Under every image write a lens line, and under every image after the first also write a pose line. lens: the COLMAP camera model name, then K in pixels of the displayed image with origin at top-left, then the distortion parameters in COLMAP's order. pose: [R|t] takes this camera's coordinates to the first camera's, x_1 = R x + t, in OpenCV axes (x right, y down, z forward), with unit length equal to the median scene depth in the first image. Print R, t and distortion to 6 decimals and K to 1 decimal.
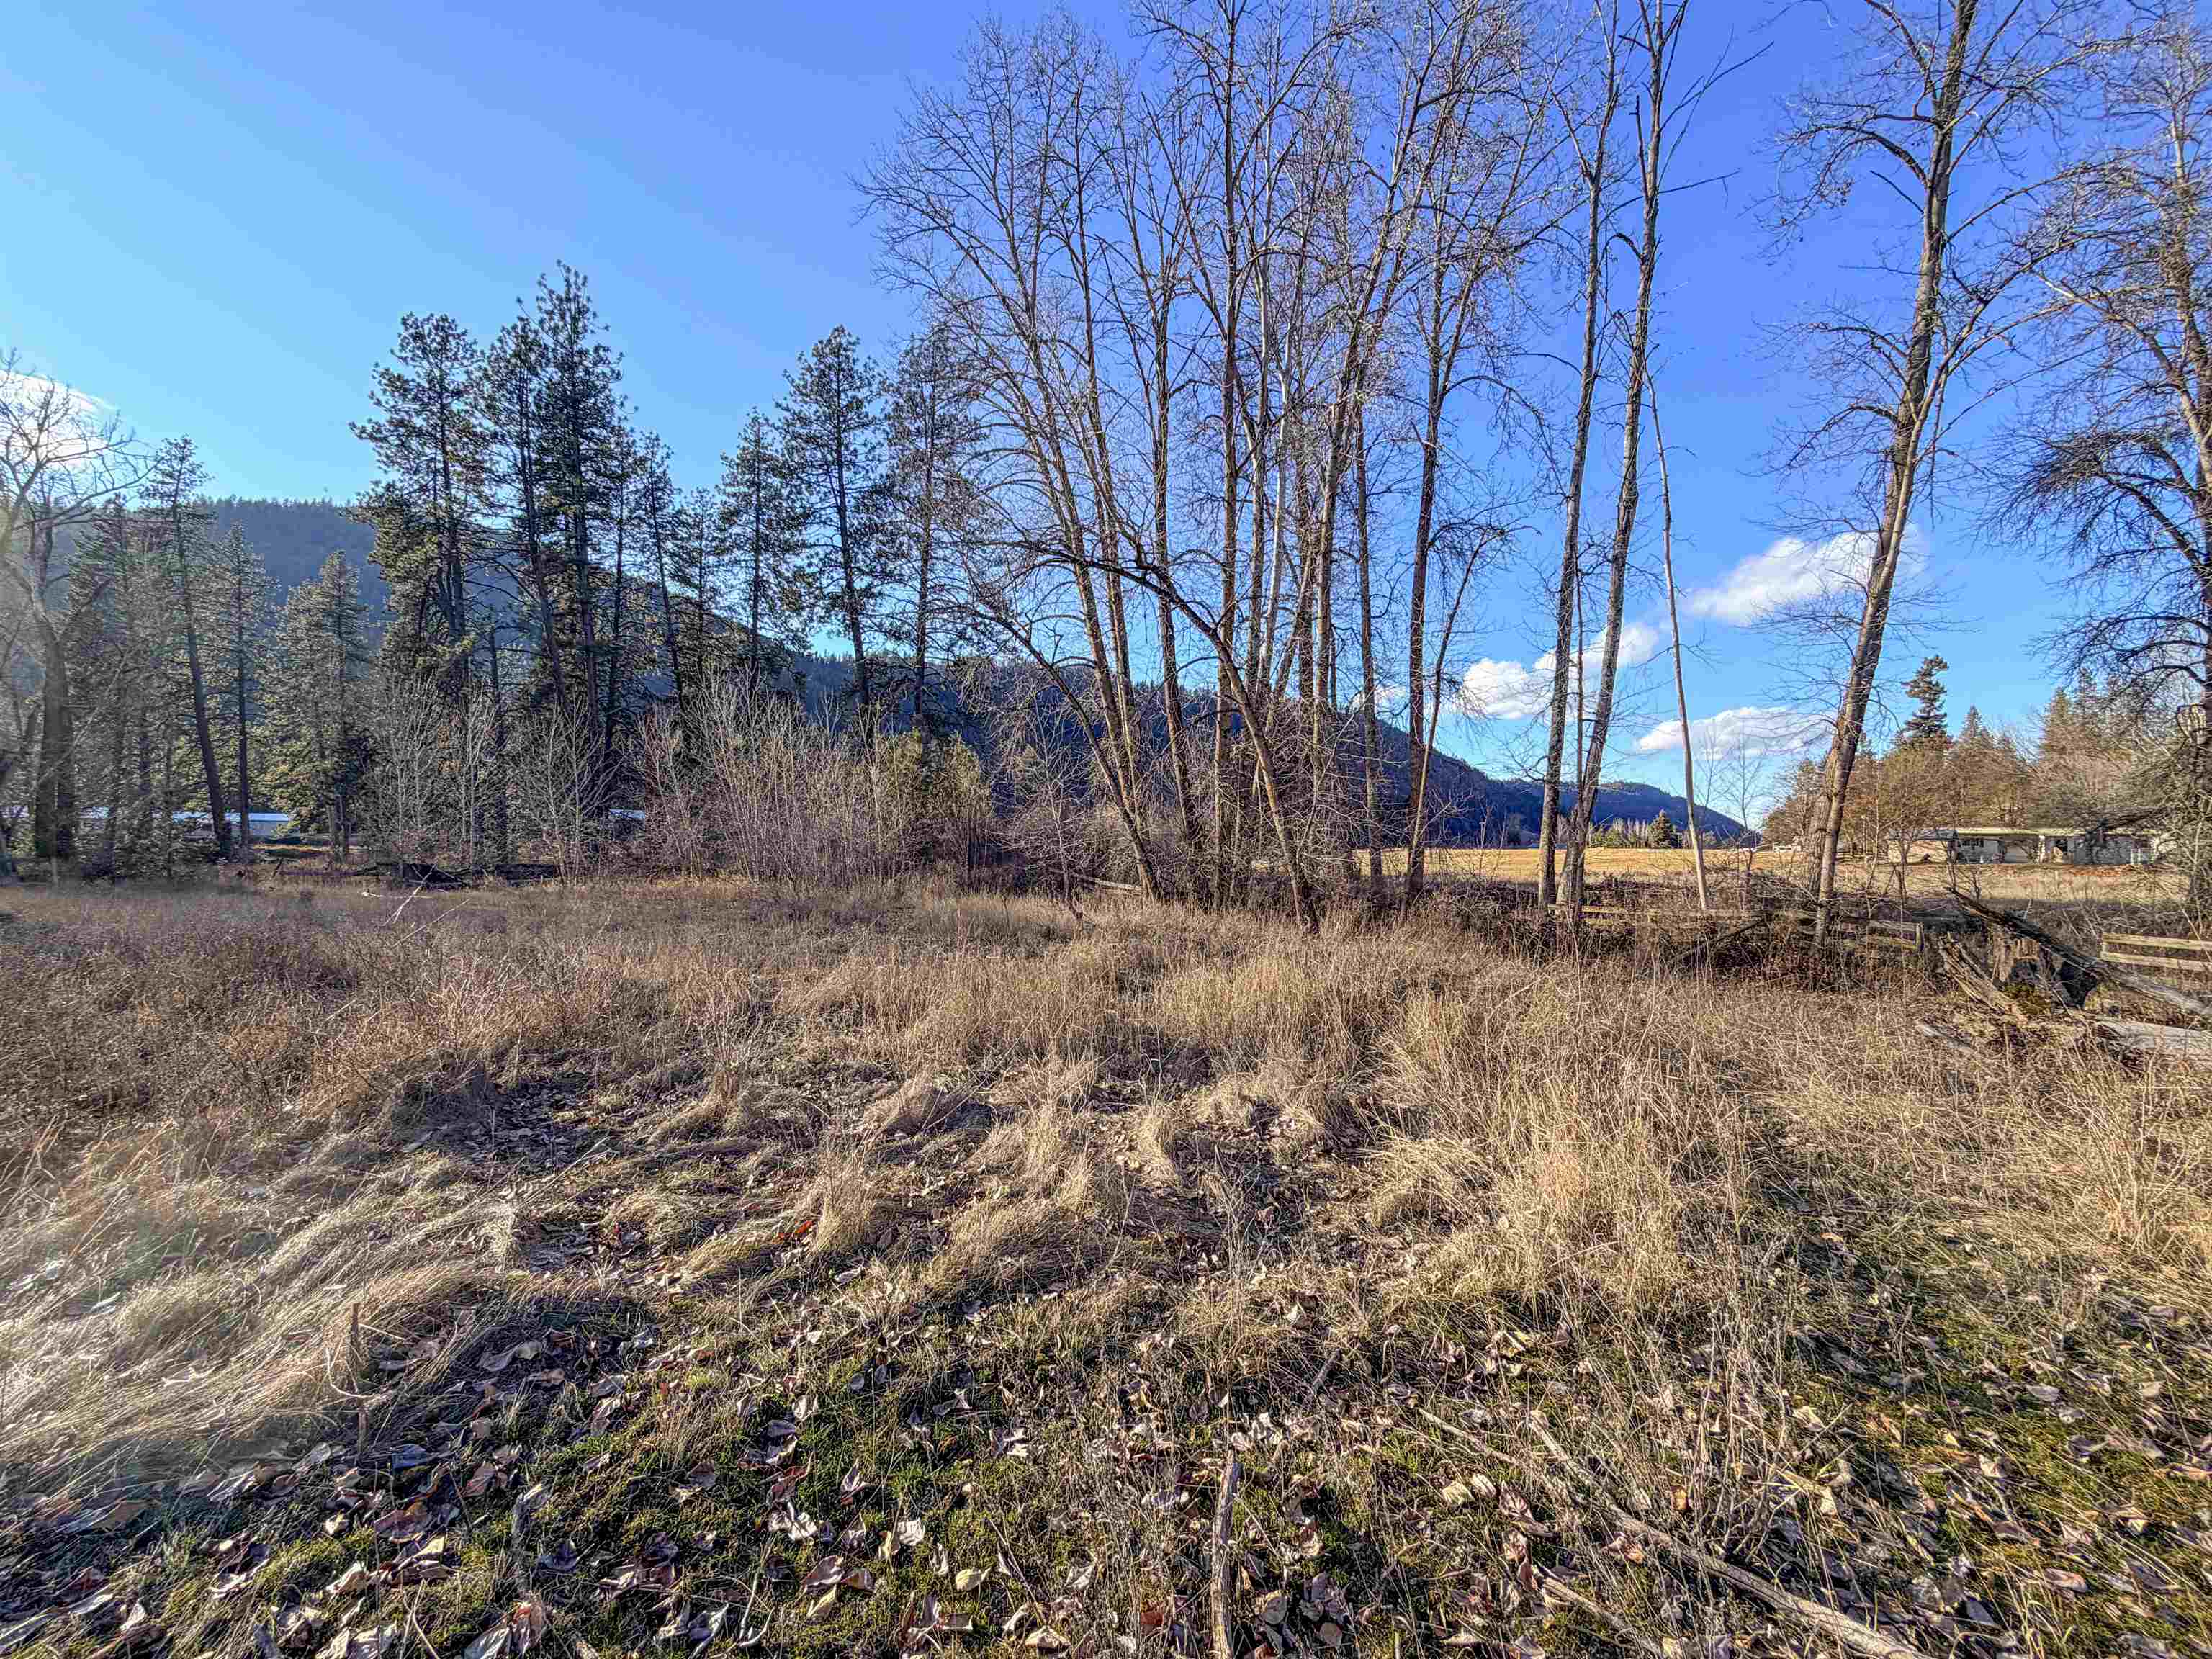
lens RADIAL K [[879.3, 0, 1100.0], [0, 879.3, 832.6], [0, 0, 1]] dist [0.000636, 0.000232]
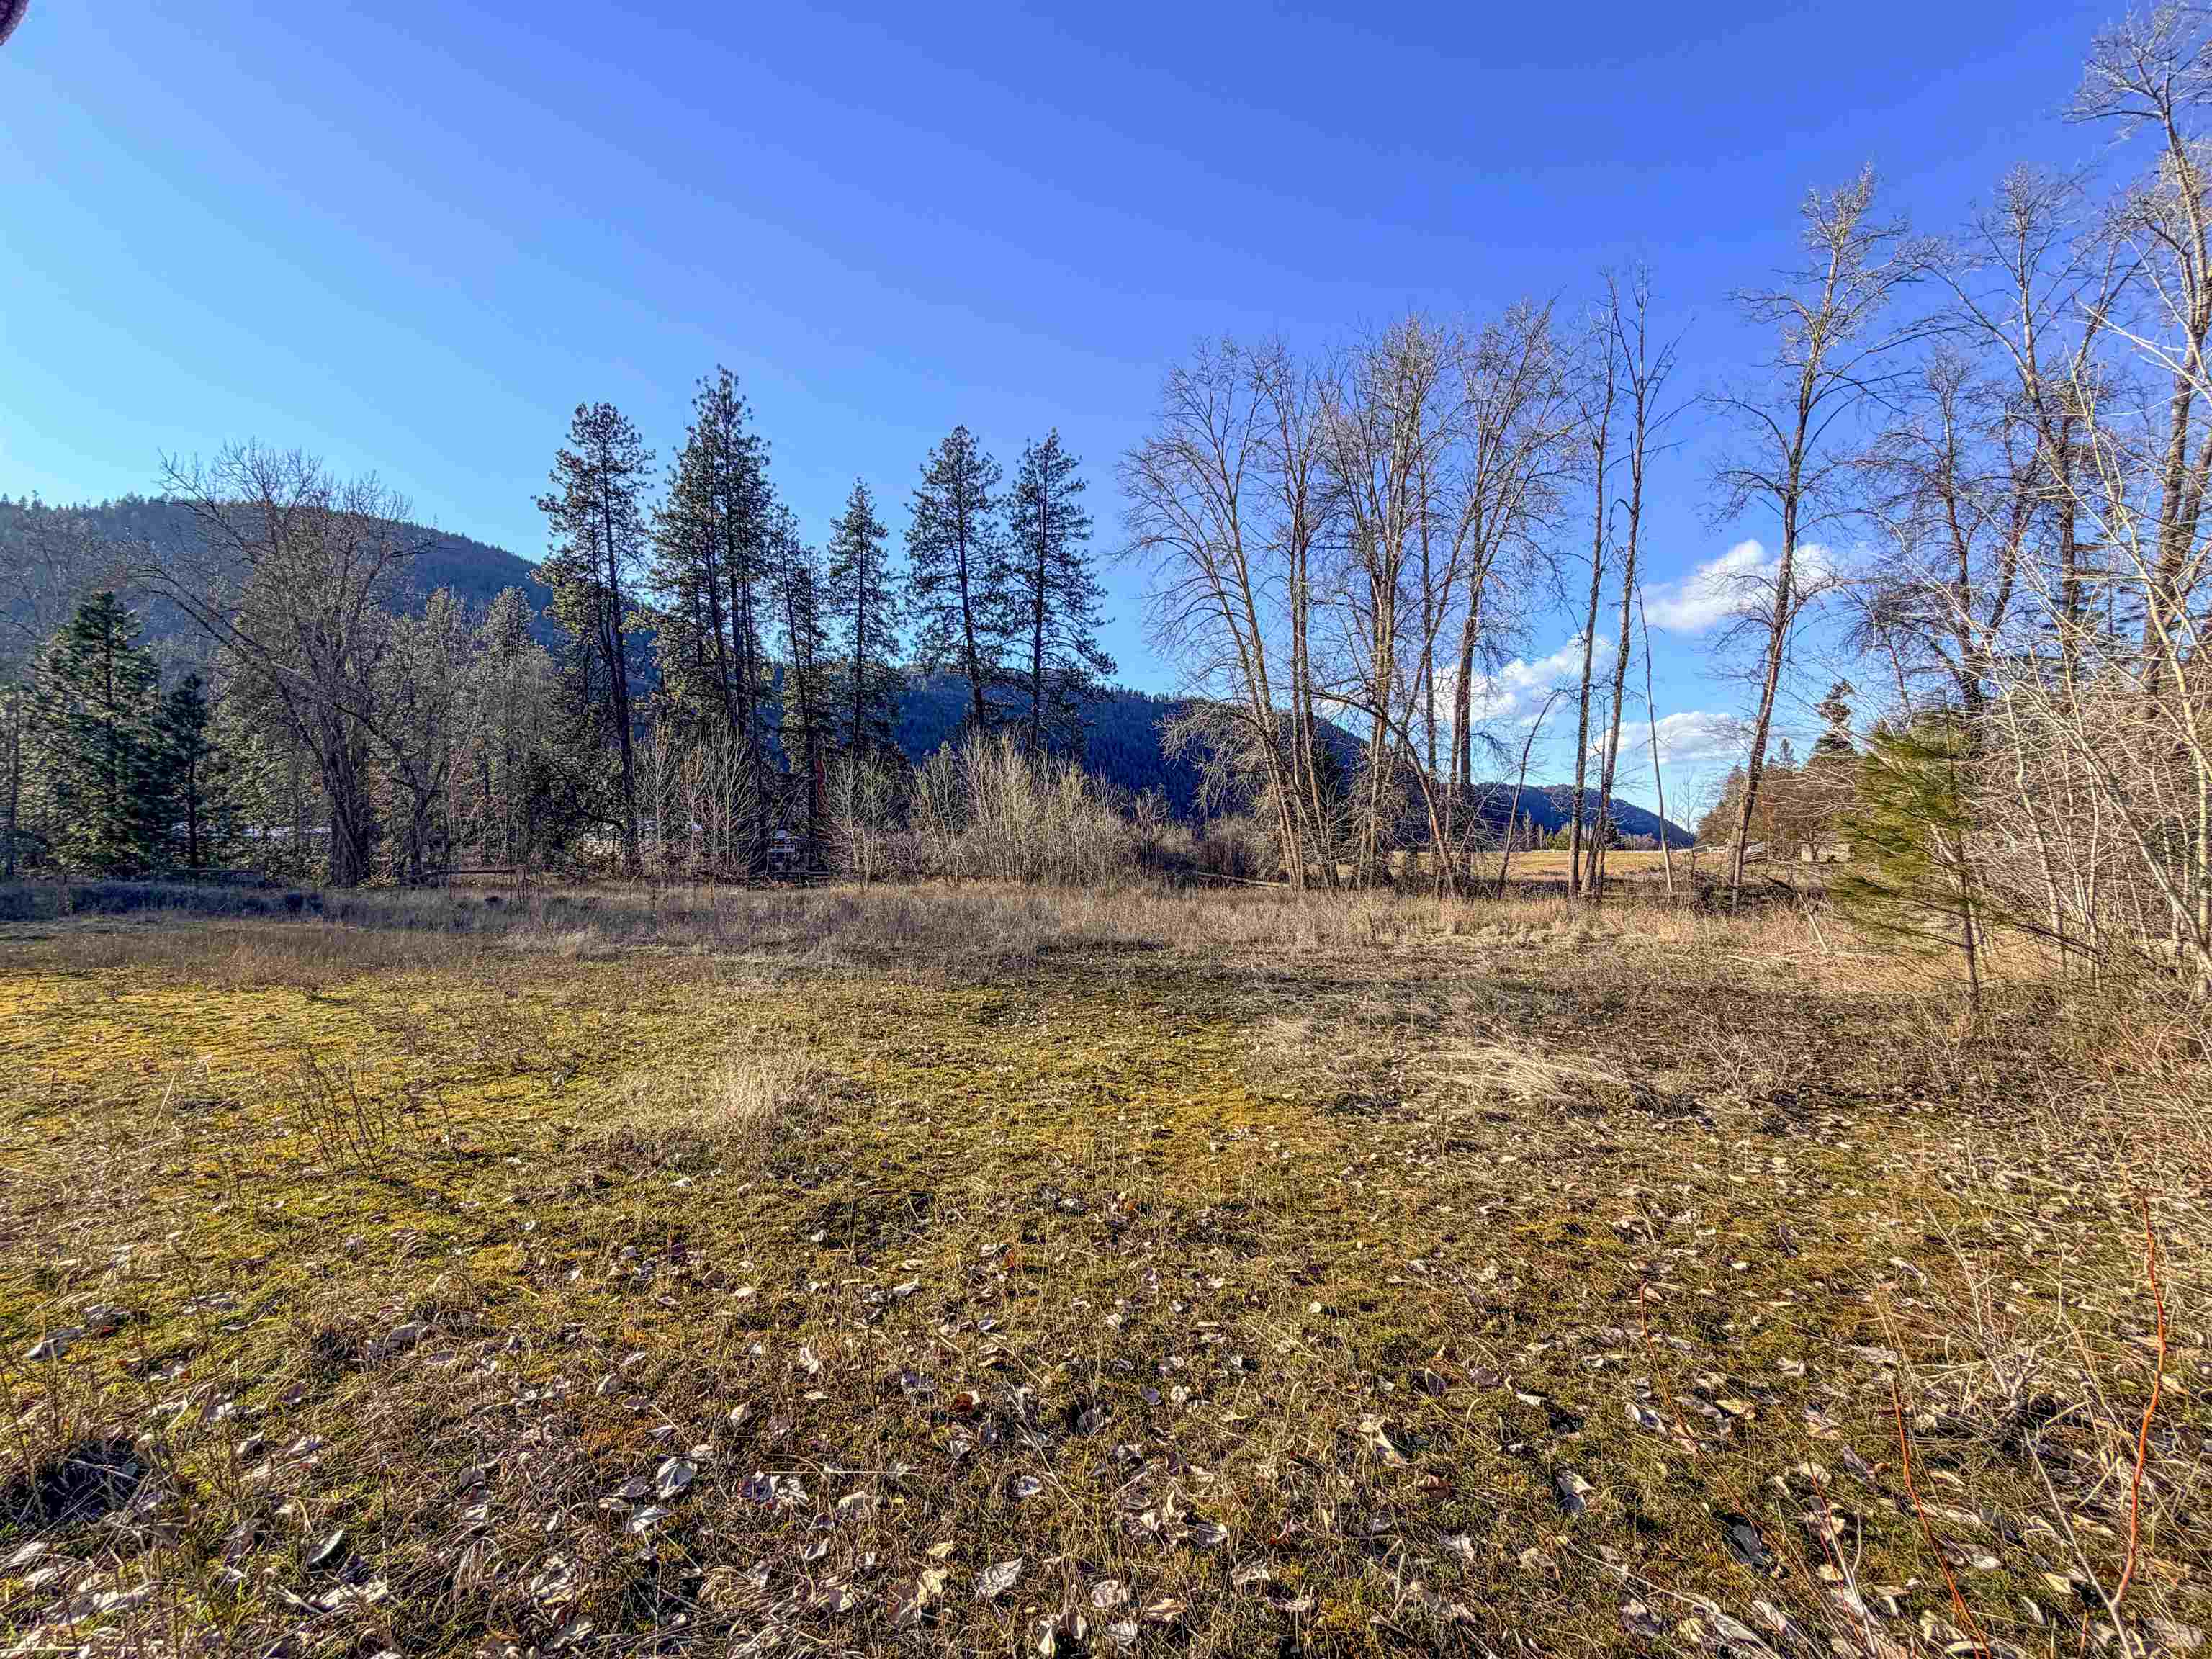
lens RADIAL K [[879.3, 0, 1100.0], [0, 879.3, 832.6], [0, 0, 1]] dist [0.000636, 0.000232]
pose [[0.998773, -0.005514, 0.049208, -0.172198], [0.005750, 0.999973, -0.004667, -0.009360], [-0.049180, 0.004944, 0.998778, -0.223032]]
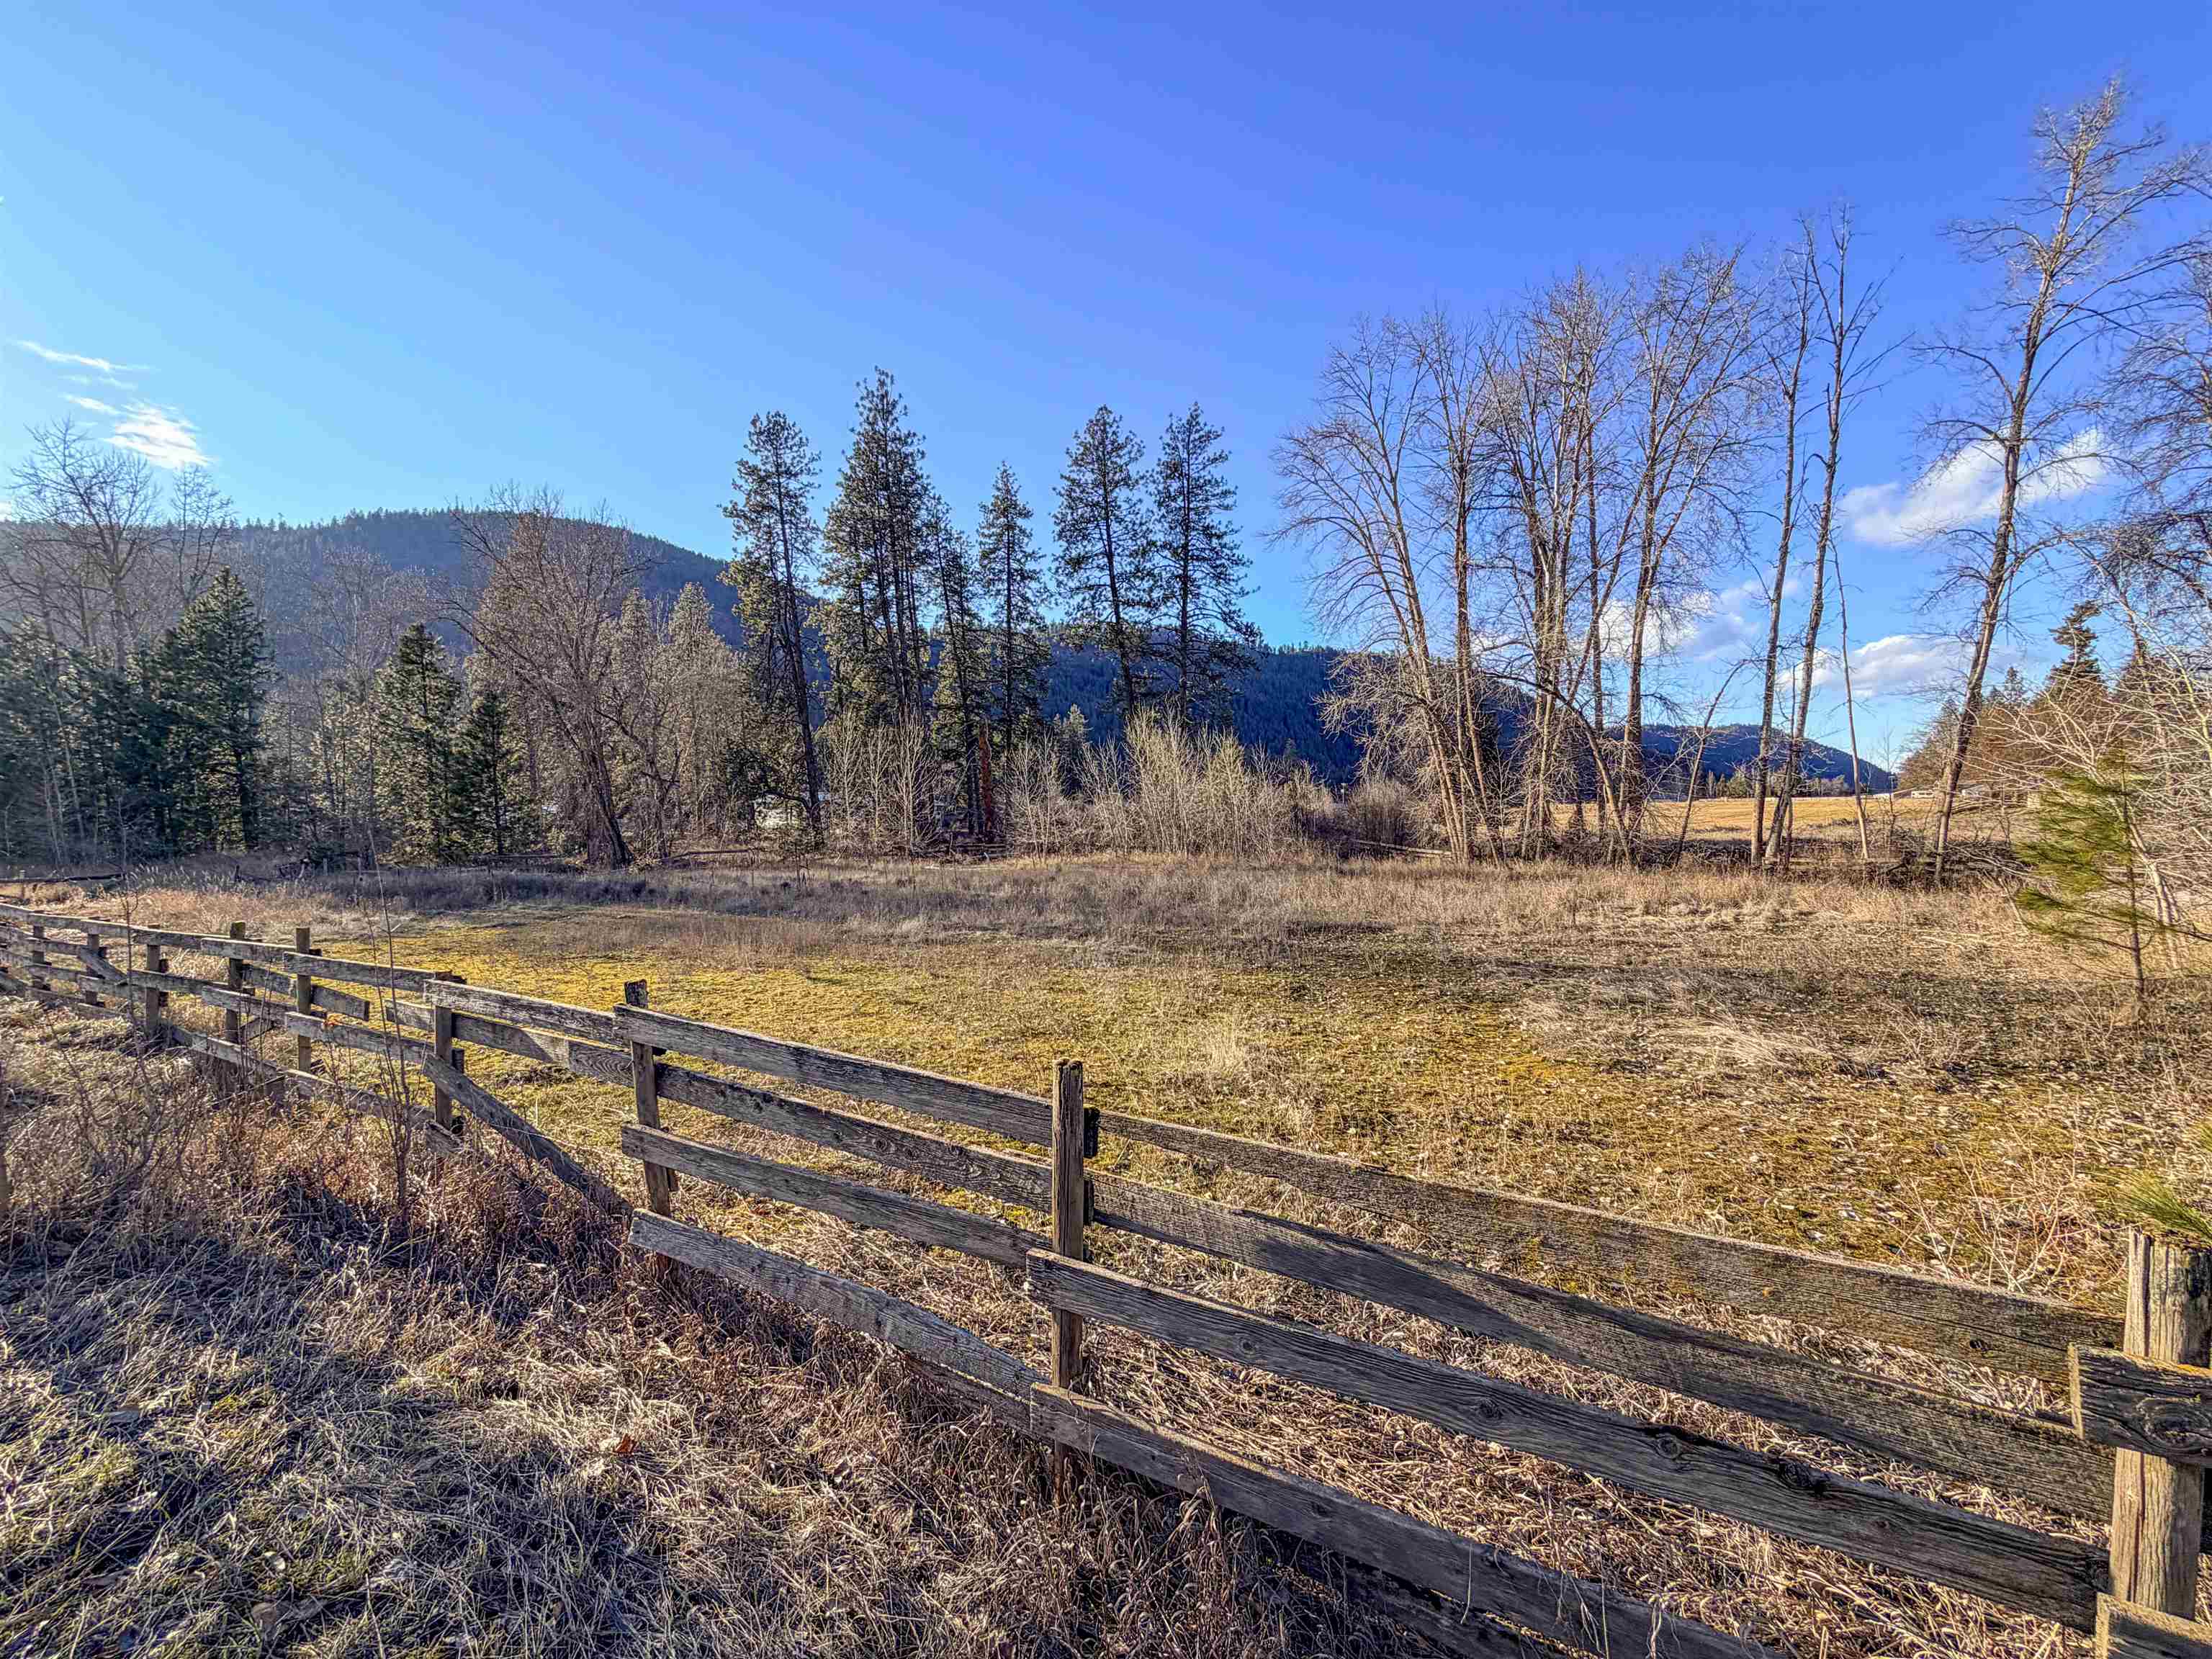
lens RADIAL K [[880.5, 0, 1097.4], [0, 880.5, 832.6], [0, 0, 1]] dist [-0.000808, 0.000375]
pose [[0.995257, -0.025754, -0.093808, -0.209185], [0.029737, 0.998703, 0.041320, -0.025479], [0.092622, -0.043913, 0.994733, -0.274089]]
